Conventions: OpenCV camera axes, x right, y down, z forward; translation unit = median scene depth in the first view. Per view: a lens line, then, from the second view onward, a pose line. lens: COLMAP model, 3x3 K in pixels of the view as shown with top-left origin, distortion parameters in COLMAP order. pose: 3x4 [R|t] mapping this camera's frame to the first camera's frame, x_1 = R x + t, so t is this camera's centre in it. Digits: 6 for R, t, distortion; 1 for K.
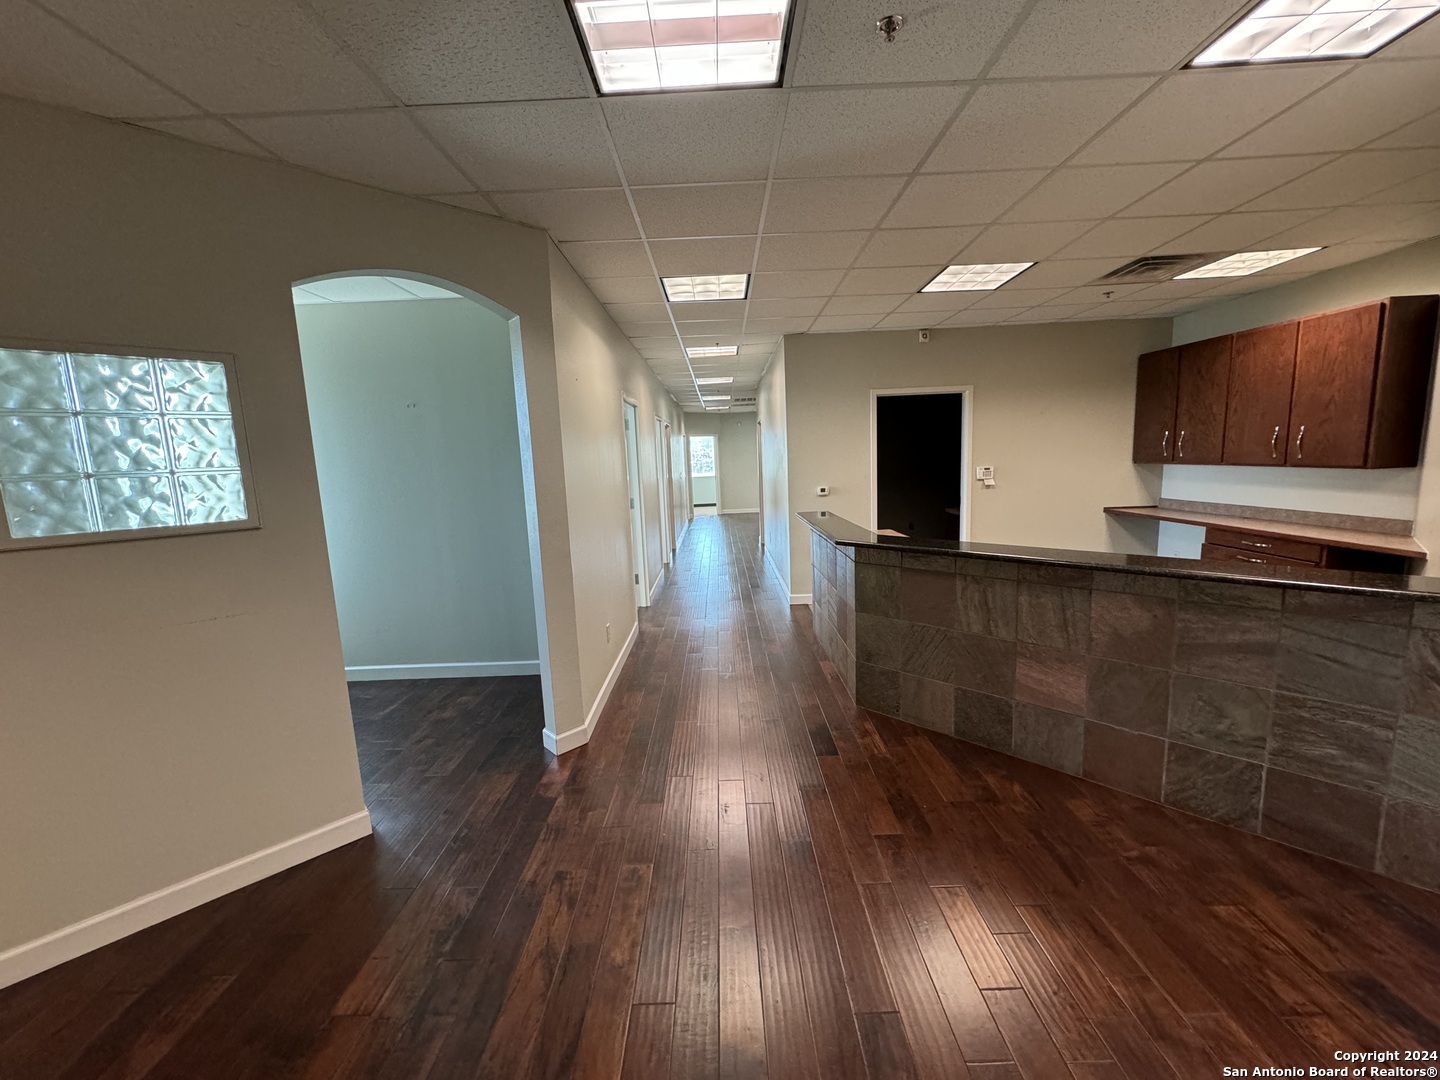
lens RADIAL K [[569.5, 0, 720.0], [0, 569.5, 540.0], [0, 0, 1]] dist [-0.001201, -0.000350]
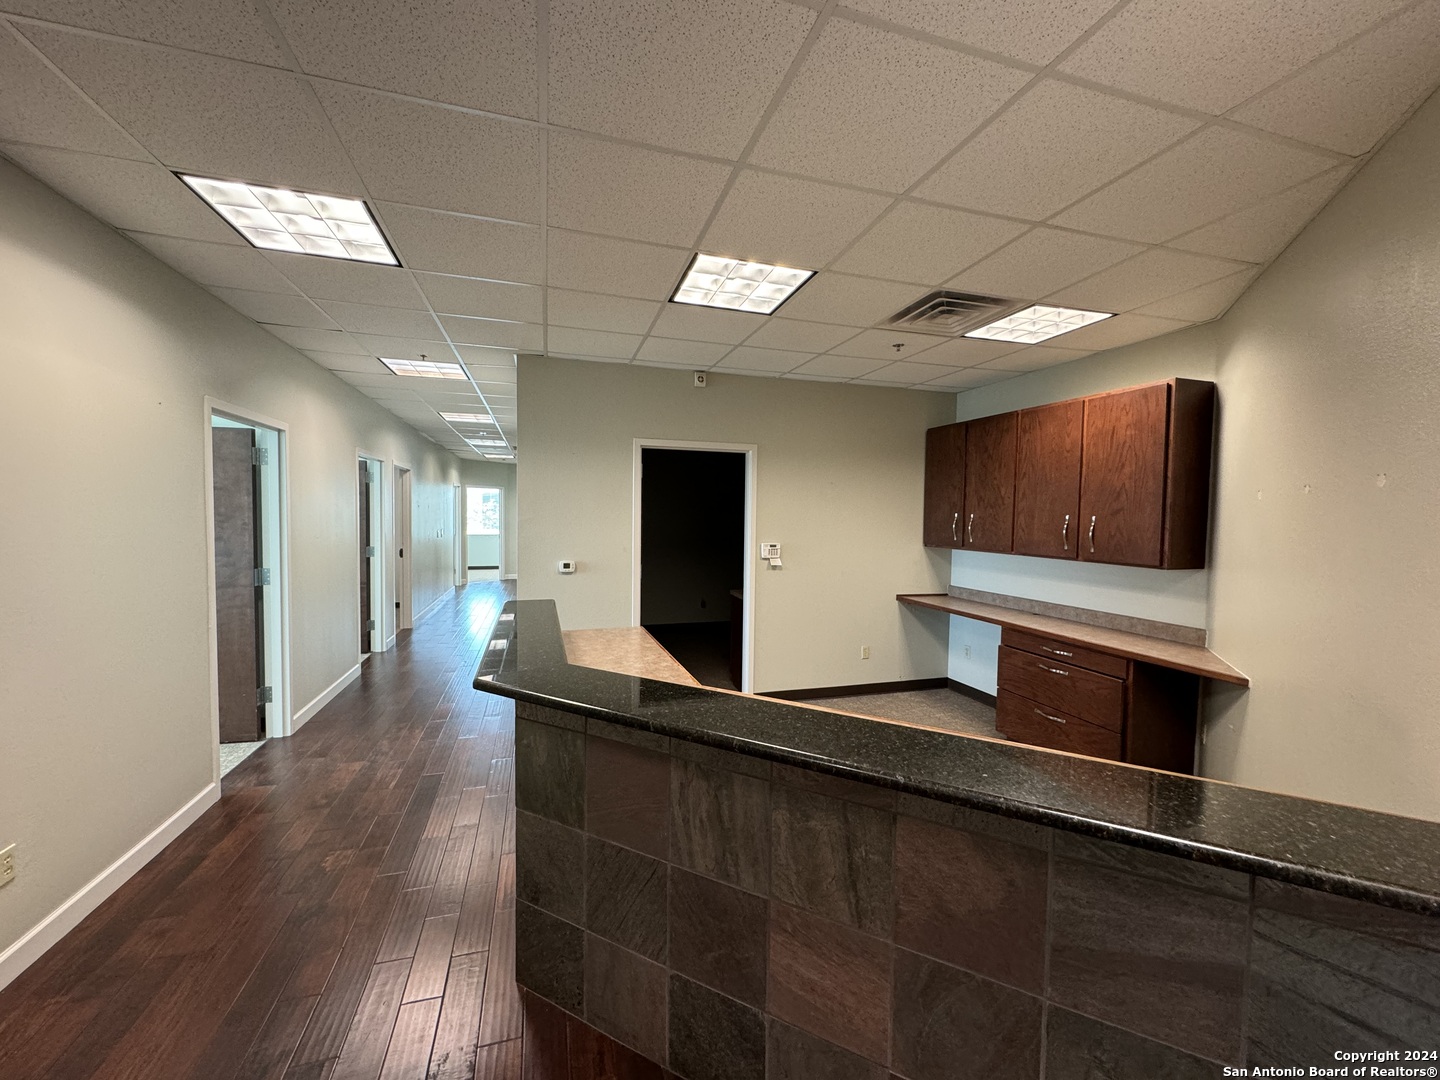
lens RADIAL K [[570.7, 0, 717.3], [0, 570.7, 538.9], [0, 0, 1]] dist [-0.000962, 0.000168]
pose [[0.955399, 0.044379, 0.291964, 0.196089], [-0.012656, 0.993889, -0.109657, -0.056411], [-0.295047, 0.101071, 0.950122, 0.310158]]
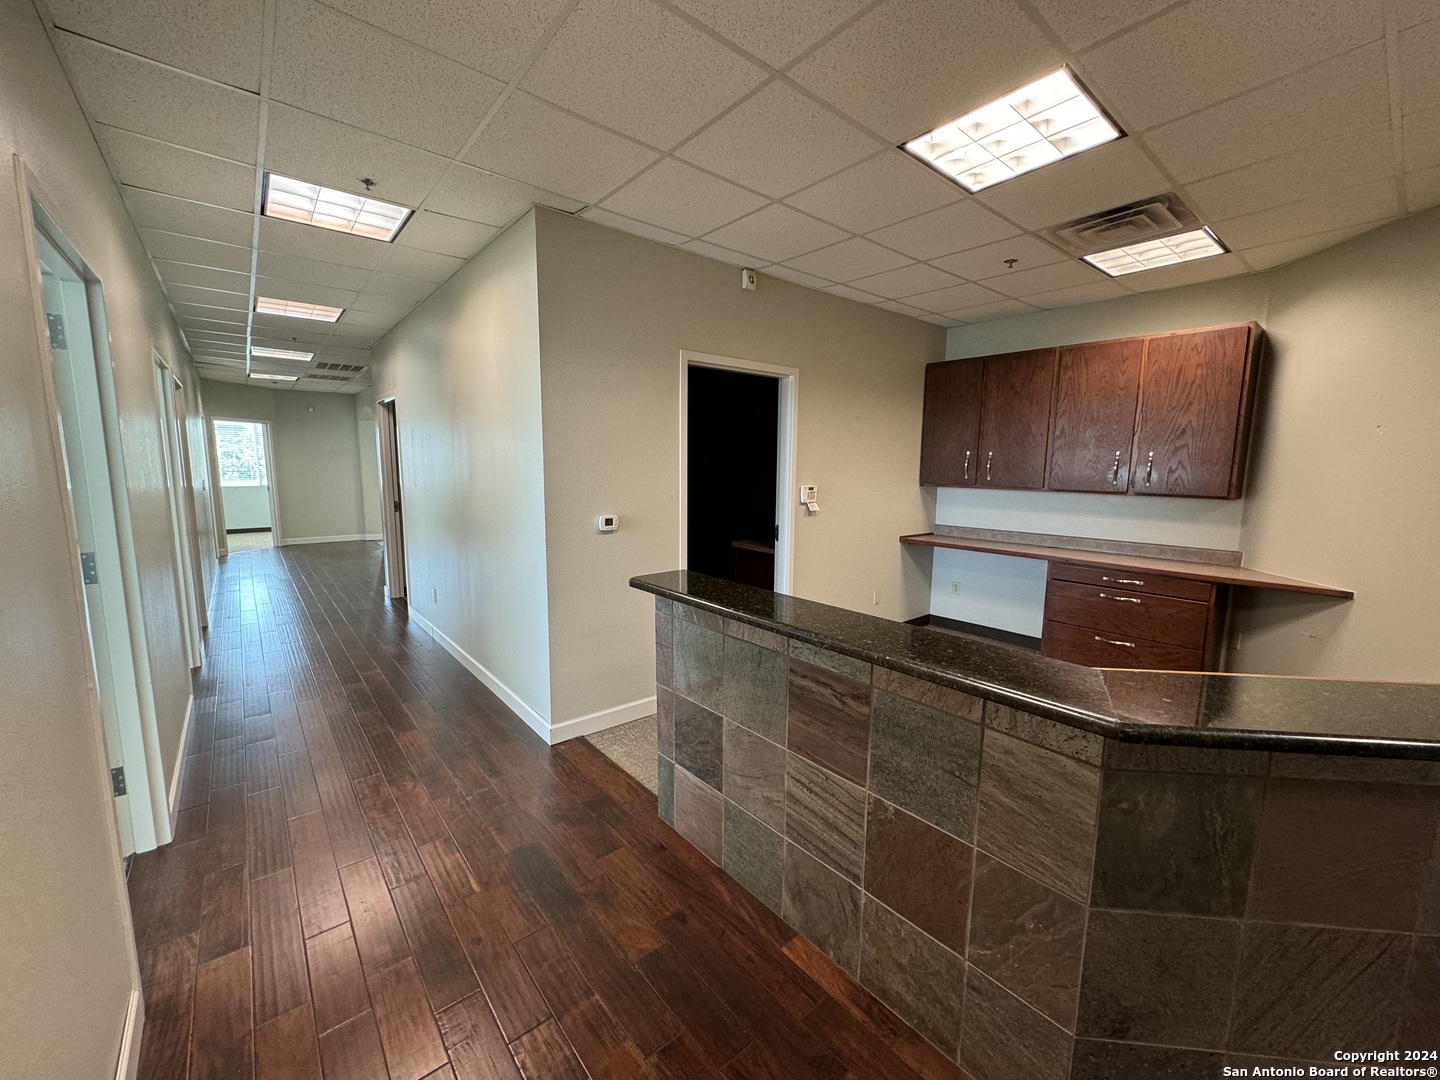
lens RADIAL K [[570.7, 0, 717.3], [0, 570.7, 538.9], [0, 0, 1]] dist [-0.000962, 0.000168]
pose [[0.768560, -0.034637, 0.638839, -0.112886], [0.051041, 0.998670, -0.007259, -0.080826], [-0.637738, 0.038186, 0.769306, 0.679607]]
